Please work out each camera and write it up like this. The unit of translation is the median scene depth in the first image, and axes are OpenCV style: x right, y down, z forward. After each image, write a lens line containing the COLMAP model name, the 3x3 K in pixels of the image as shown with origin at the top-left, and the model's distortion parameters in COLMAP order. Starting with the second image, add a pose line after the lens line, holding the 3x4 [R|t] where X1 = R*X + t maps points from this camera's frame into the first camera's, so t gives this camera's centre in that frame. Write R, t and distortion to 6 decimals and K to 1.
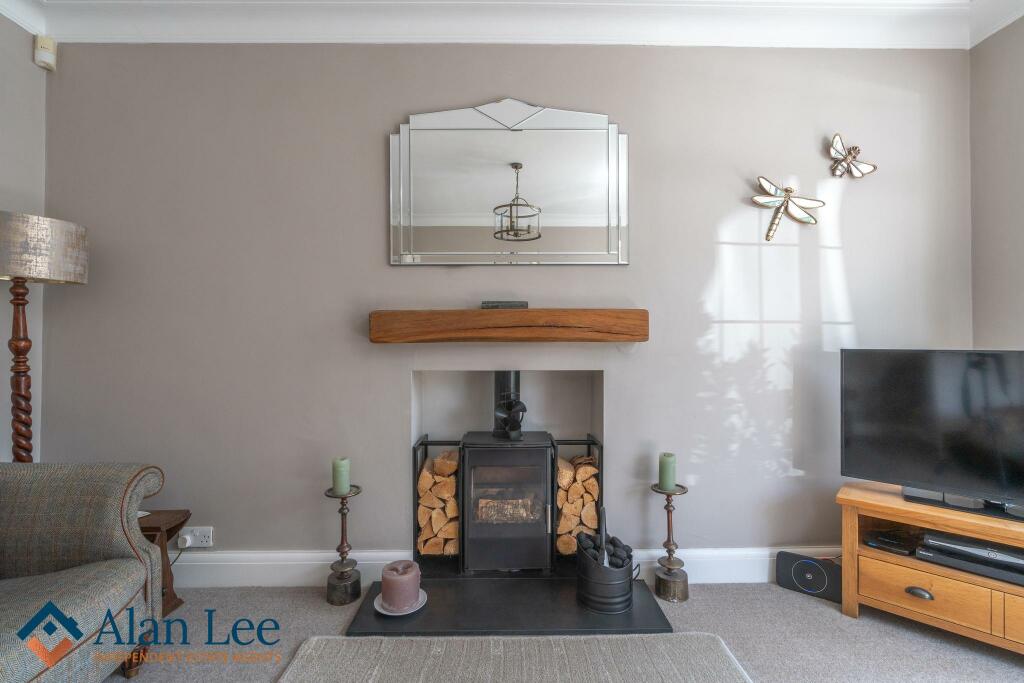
lens RADIAL K [[465.1, 0, 512.3], [0, 465.1, 336.7], [0, 0, 1]] dist [-0.004659, 0.000669]
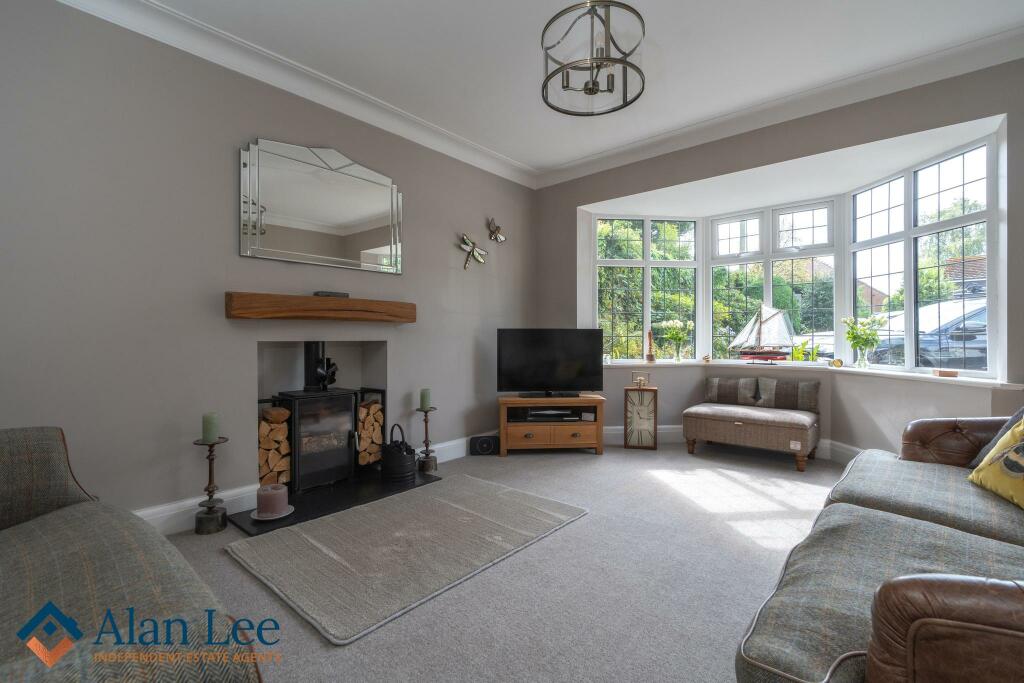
lens RADIAL K [[465.1, 0, 512.3], [0, 465.1, 336.7], [0, 0, 1]] dist [-0.004659, 0.000669]
pose [[0.659730, 0.003776, 0.751493, -0.702952], [-0.005813, 0.999983, 0.000079, 0.056426], [-0.751480, -0.004421, 0.659741, -0.345367]]
